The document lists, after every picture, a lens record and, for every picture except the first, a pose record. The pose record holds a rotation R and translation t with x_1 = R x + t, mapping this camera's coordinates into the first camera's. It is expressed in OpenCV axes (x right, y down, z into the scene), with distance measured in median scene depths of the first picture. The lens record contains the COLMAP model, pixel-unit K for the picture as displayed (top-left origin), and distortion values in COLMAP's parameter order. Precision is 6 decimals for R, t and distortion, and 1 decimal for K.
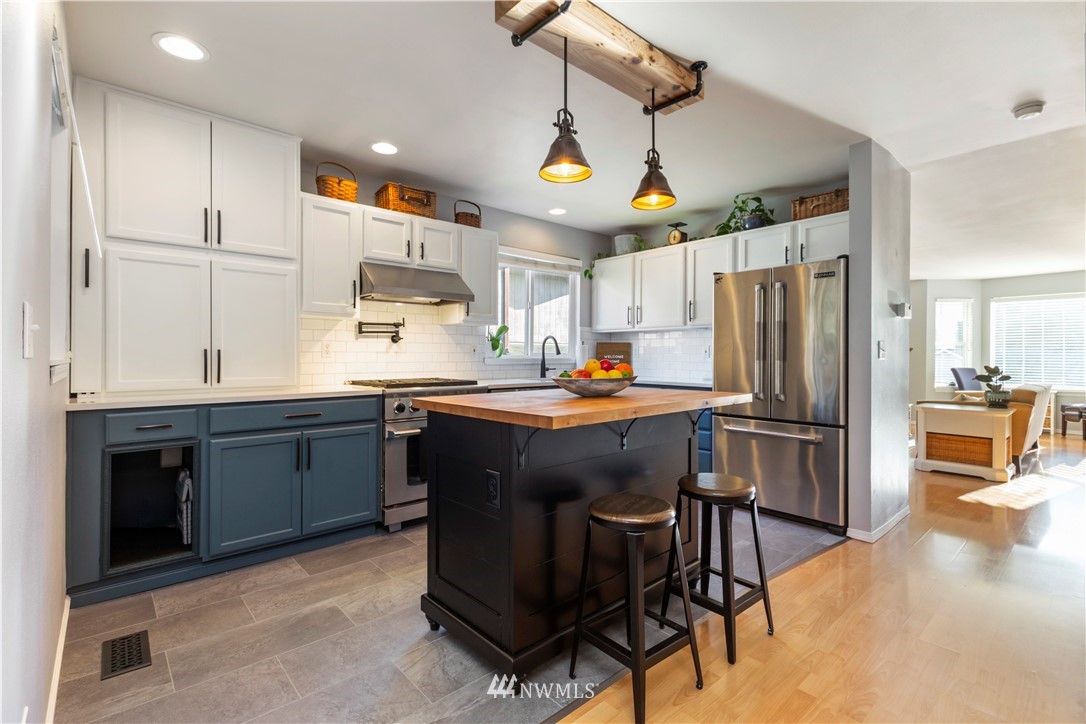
lens RADIAL K [[492.8, 0, 539.4], [0, 492.8, 355.7], [0, 0, 1]] dist [0.005320, 0.000283]
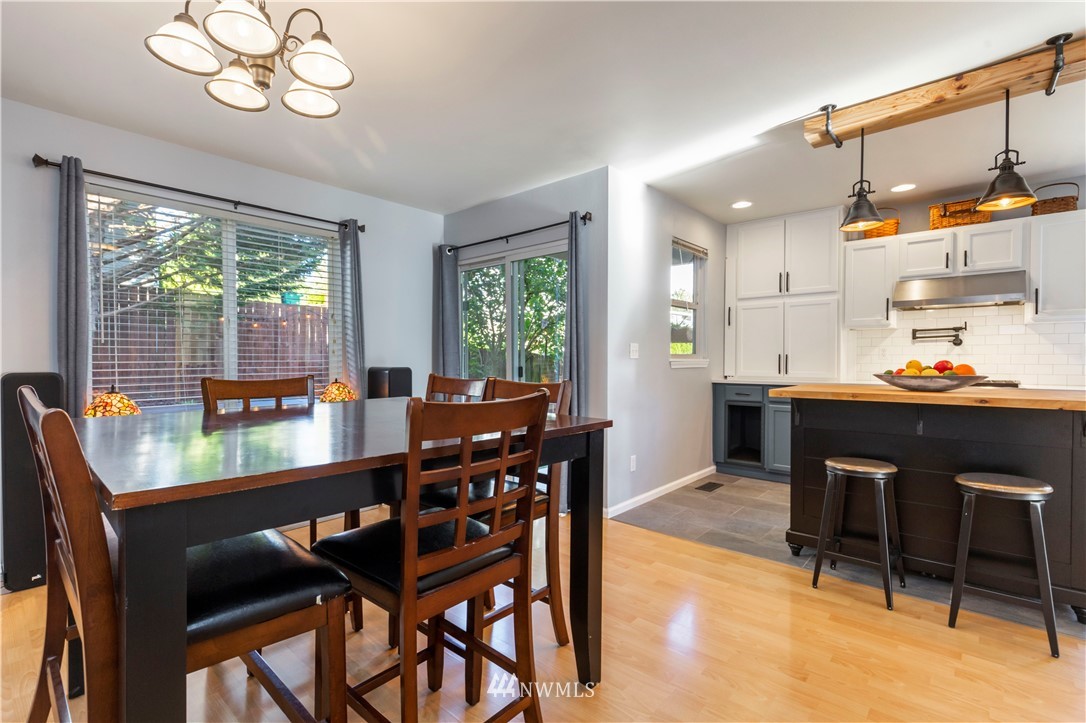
lens RADIAL K [[495.5, 0, 534.9], [0, 495.5, 369.6], [0, 0, 1]] dist [0.000631, -0.000076]
pose [[0.118360, 0.020915, -0.992750, 0.707222], [0.002056, 0.999771, 0.021308, 0.000979], [0.992969, -0.004563, 0.118290, -0.043725]]
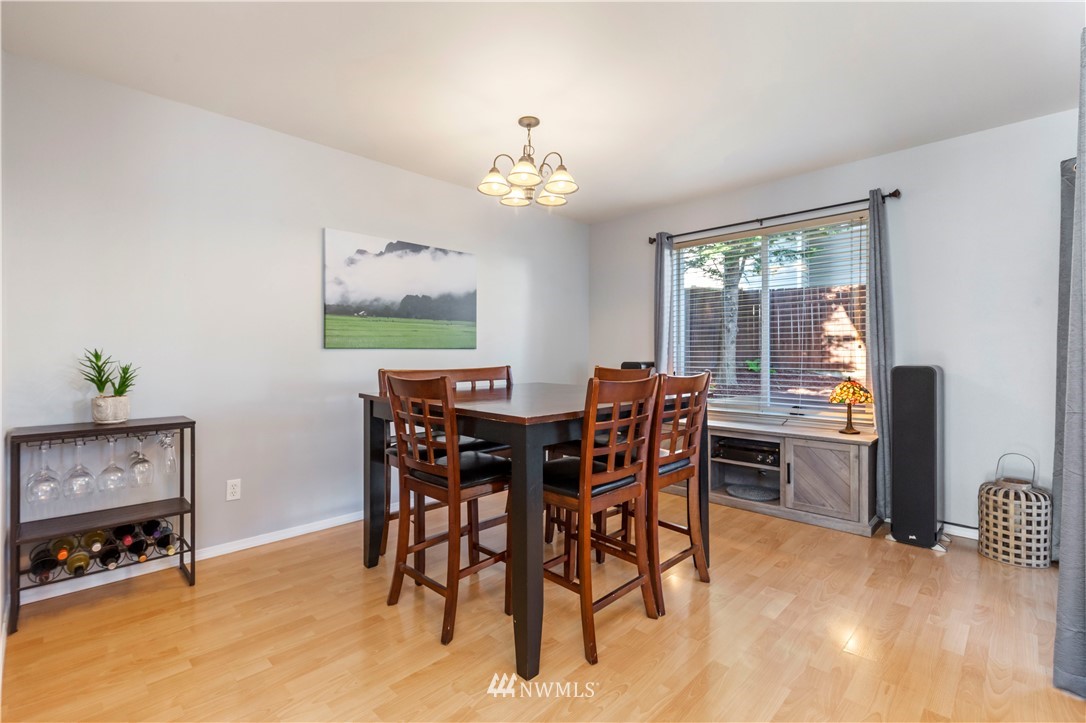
lens RADIAL K [[492.8, 0, 539.4], [0, 492.8, 355.2], [0, 0, 1]] dist [0.005320, 0.000283]
pose [[-0.997536, 0.000119, -0.070157, 0.266031], [0.000136, 1.000000, -0.000237, 0.000990], [0.070157, -0.000246, -0.997536, 0.550313]]
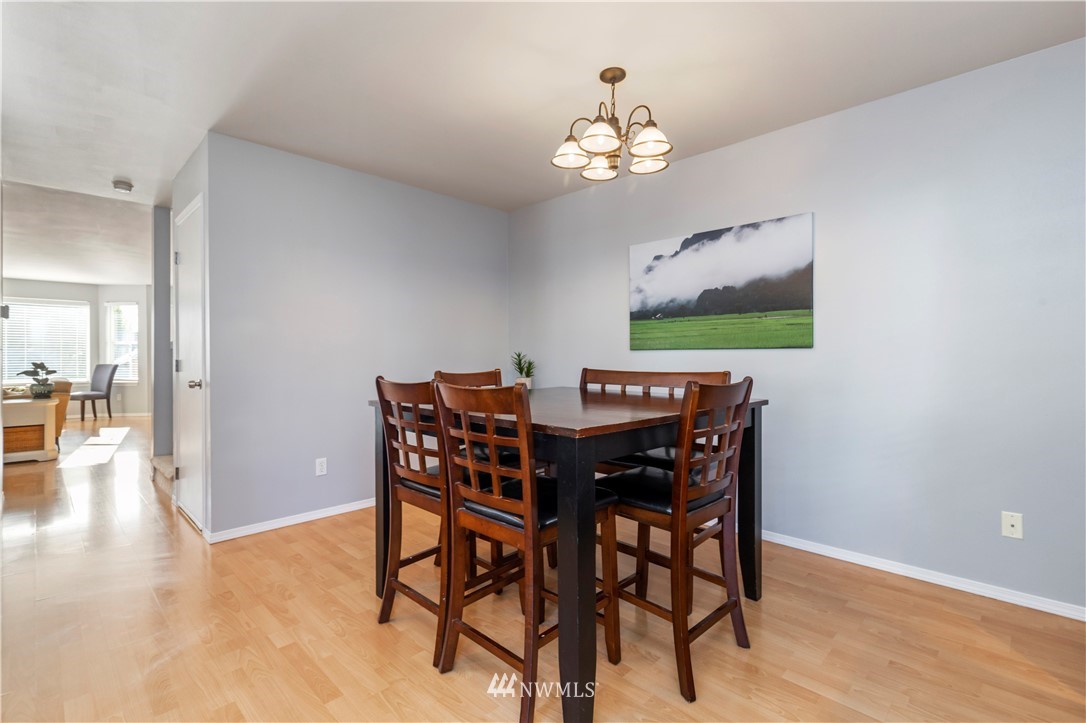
lens RADIAL K [[492.8, 0, 539.4], [0, 492.8, 355.2], [0, 0, 1]] dist [0.005320, 0.000283]
pose [[-0.072151, -0.003047, 0.997389, -0.418378], [-0.002982, 0.999992, 0.002839, -0.002709], [-0.997389, -0.002769, -0.072159, -0.092875]]
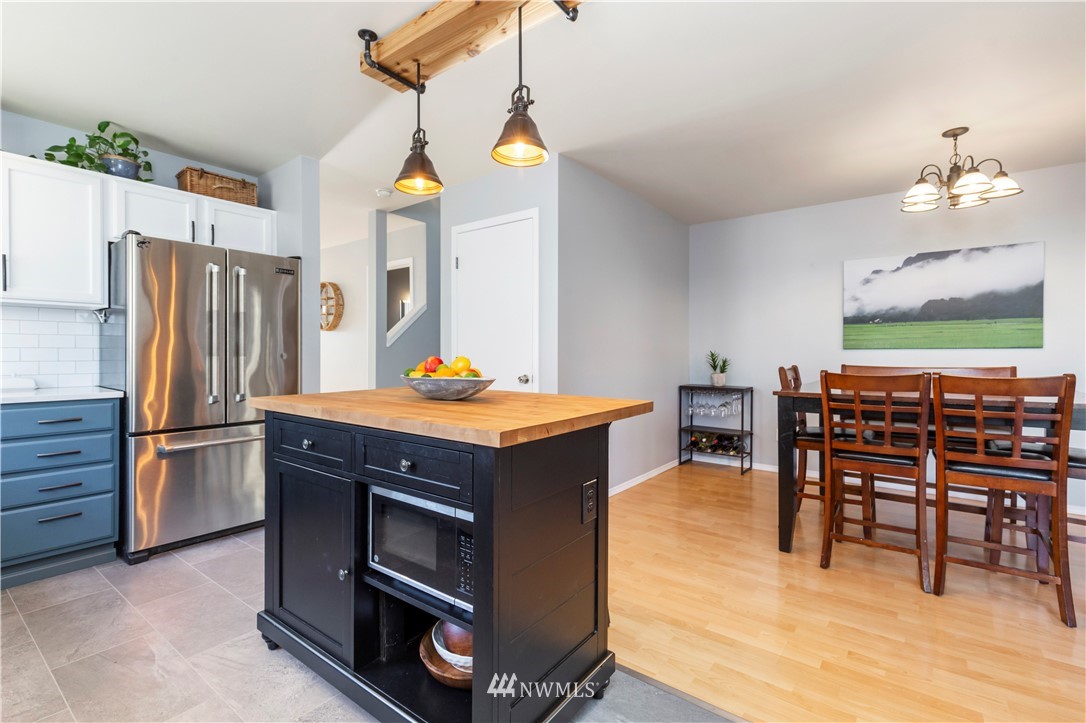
lens RADIAL K [[492.8, 0, 539.4], [0, 492.8, 355.2], [0, 0, 1]] dist [0.005320, 0.000283]
pose [[-0.189283, -0.007355, 0.981895, -0.455501], [-0.004992, 0.999966, 0.006528, -0.000895], [-0.981910, -0.003666, -0.189314, 0.600557]]
